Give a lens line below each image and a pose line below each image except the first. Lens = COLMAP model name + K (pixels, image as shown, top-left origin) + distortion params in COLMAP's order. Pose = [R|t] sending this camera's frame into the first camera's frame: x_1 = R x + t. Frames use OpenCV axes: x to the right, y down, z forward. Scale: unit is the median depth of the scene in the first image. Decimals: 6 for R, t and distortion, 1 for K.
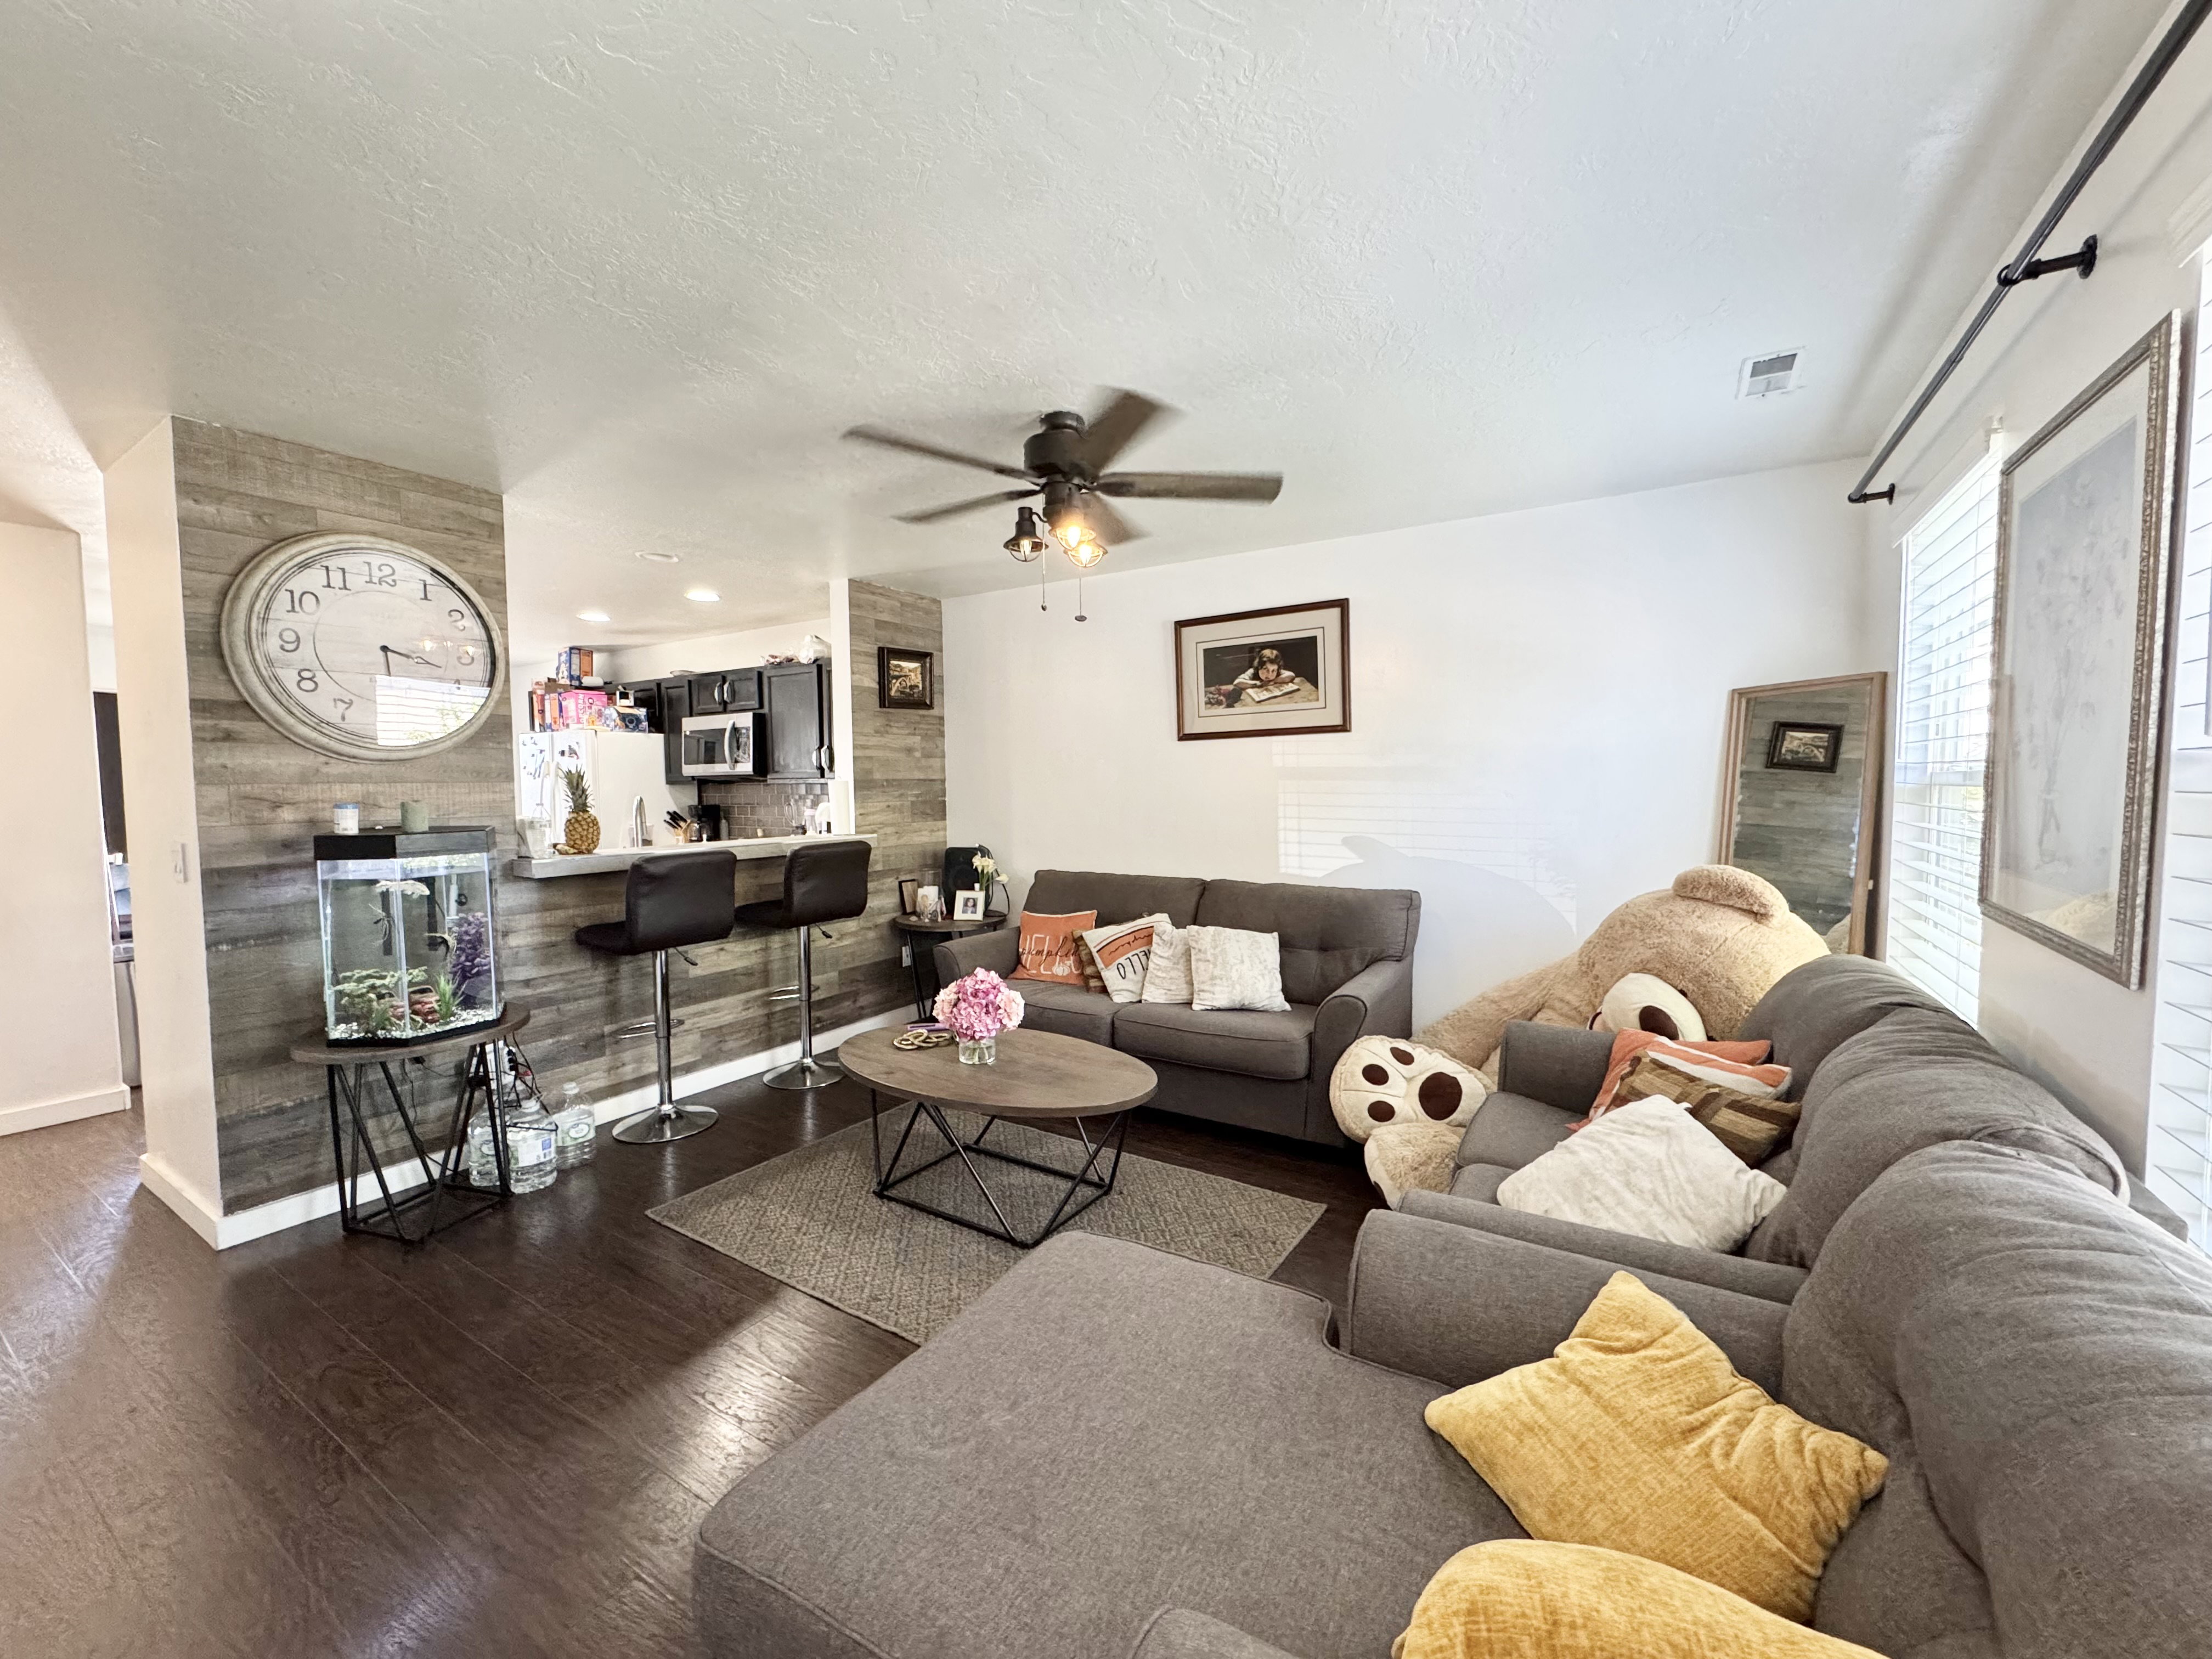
lens RADIAL K [[881.3, 0, 1102.4], [0, 881.3, 824.7], [0, 0, 1]] dist [-0.002763, -0.000343]
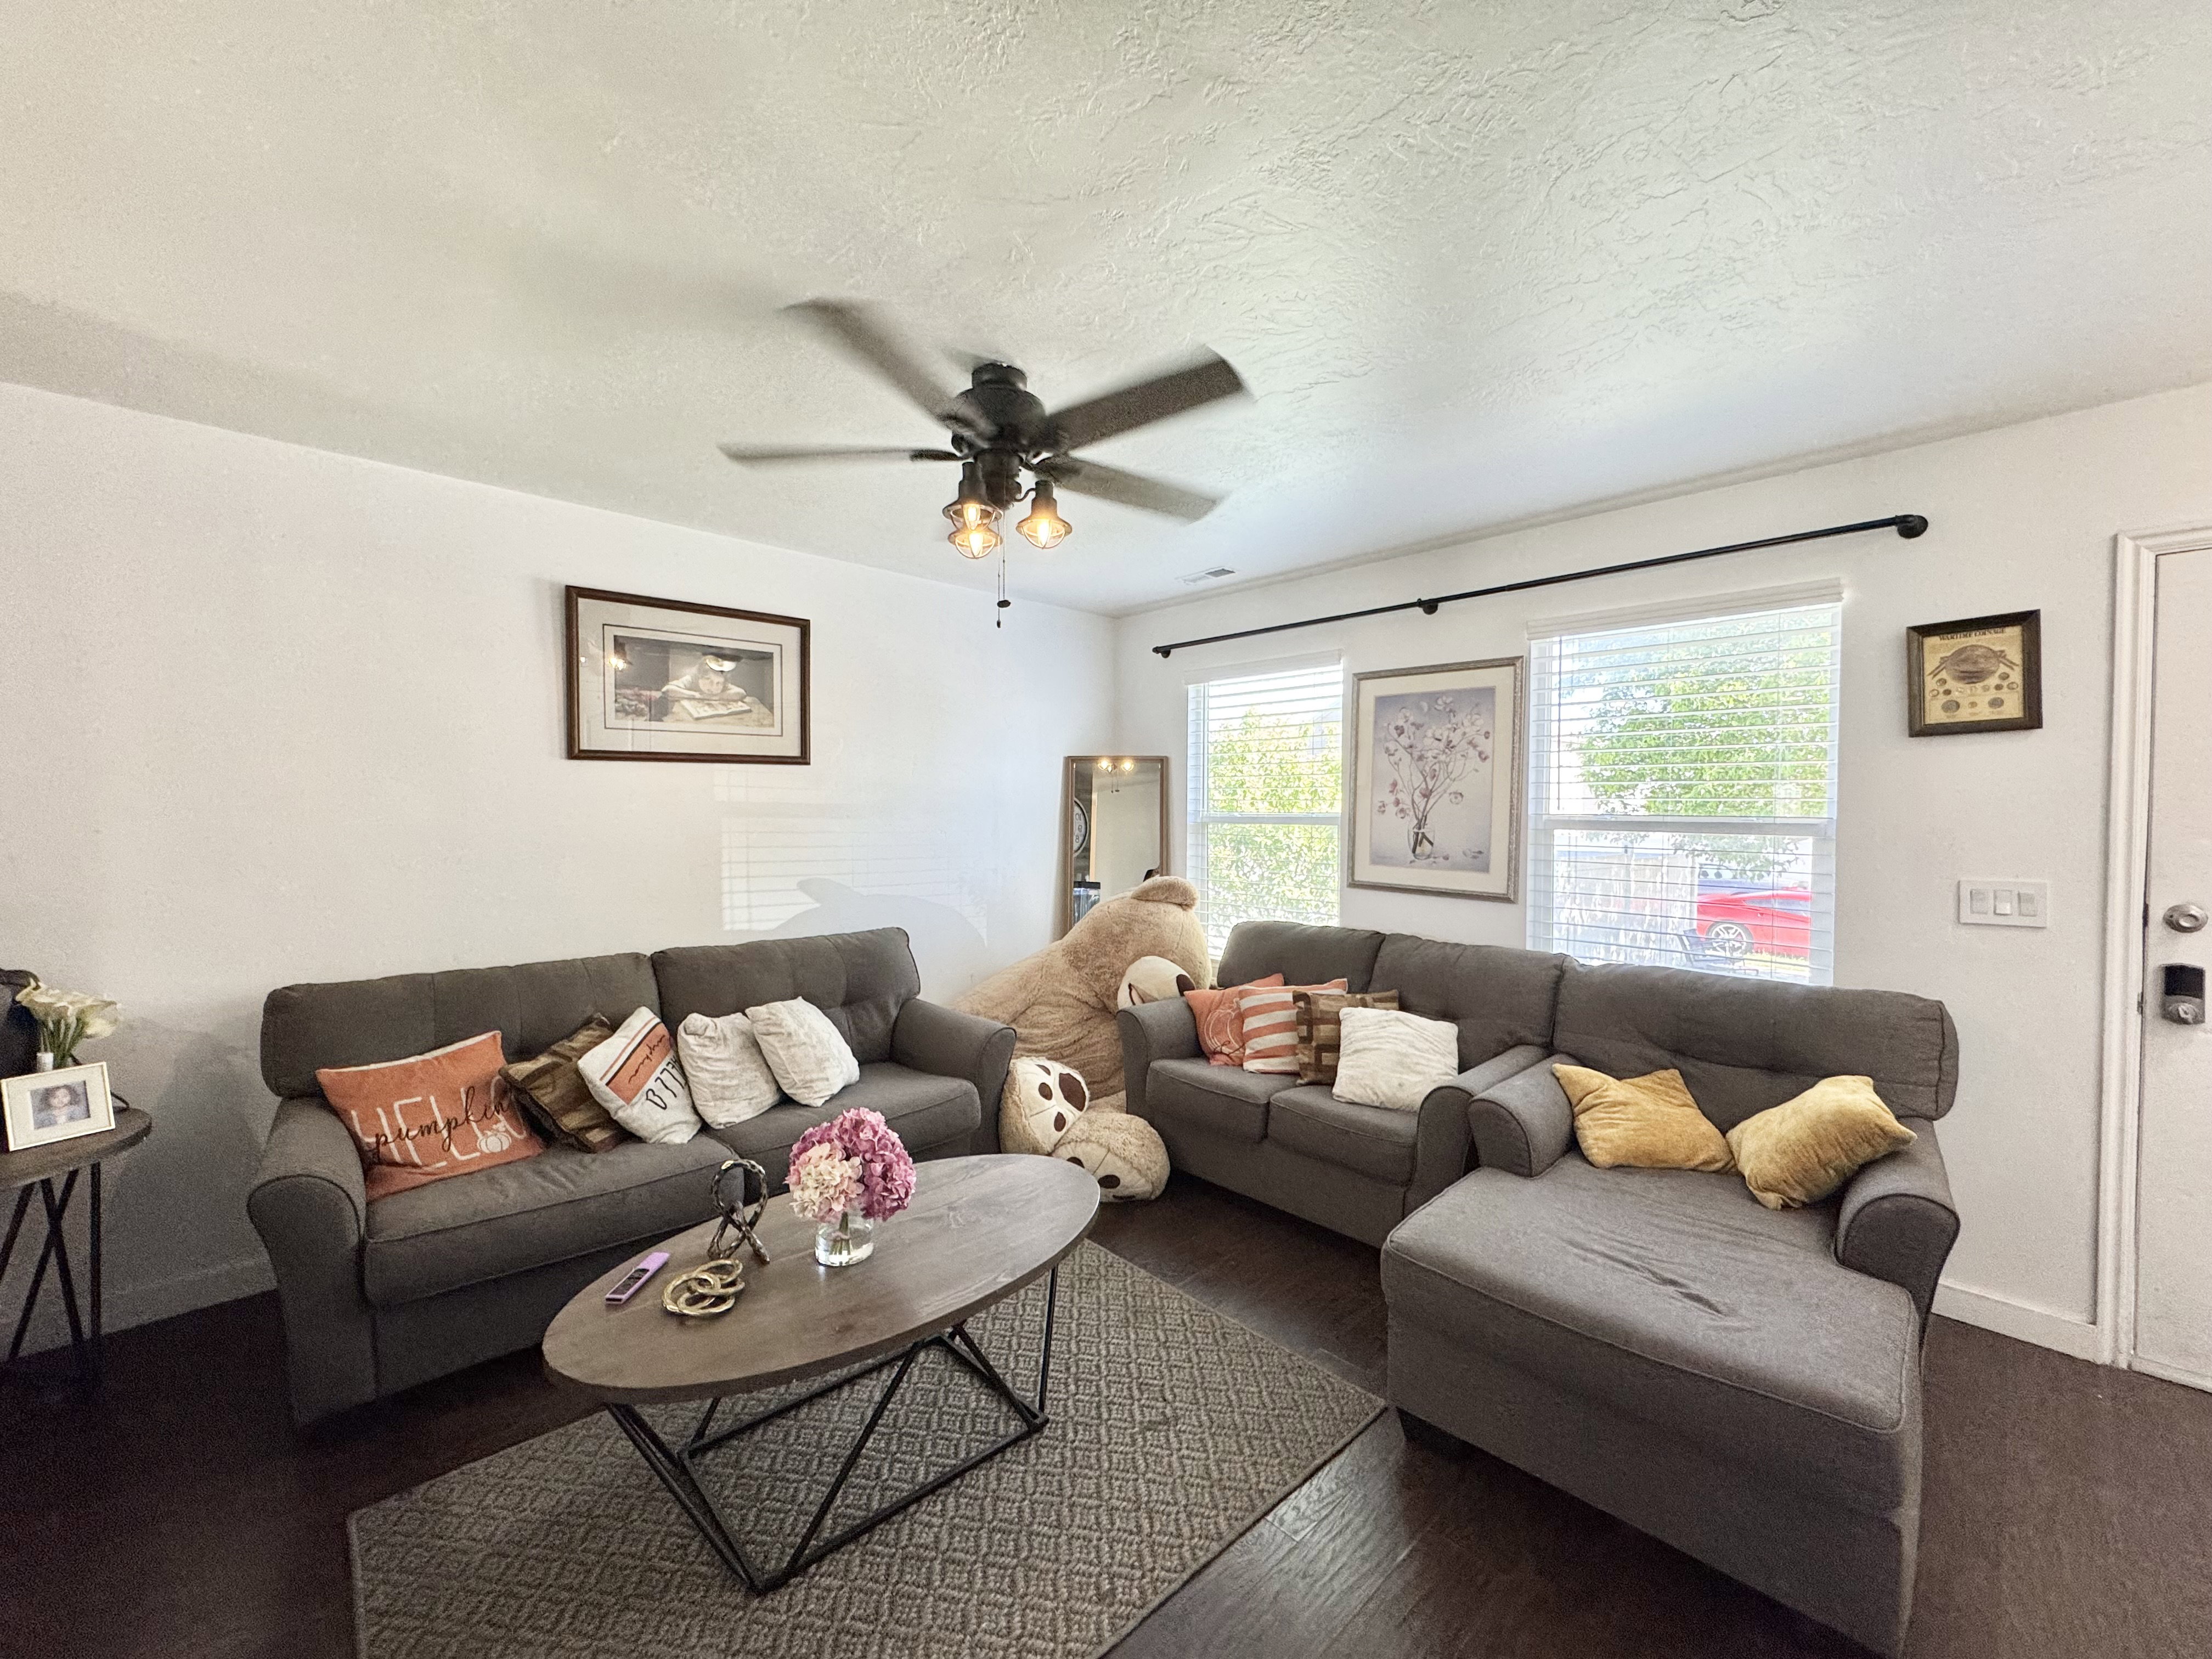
lens RADIAL K [[881.3, 0, 1101.3], [0, 881.3, 828.5], [0, 0, 1]] dist [-0.002763, -0.000343]
pose [[0.243879, -0.008560, 0.969768, -0.527574], [0.043122, 0.999068, -0.002026, -0.024236], [-0.968847, 0.042312, 0.244021, 0.477810]]
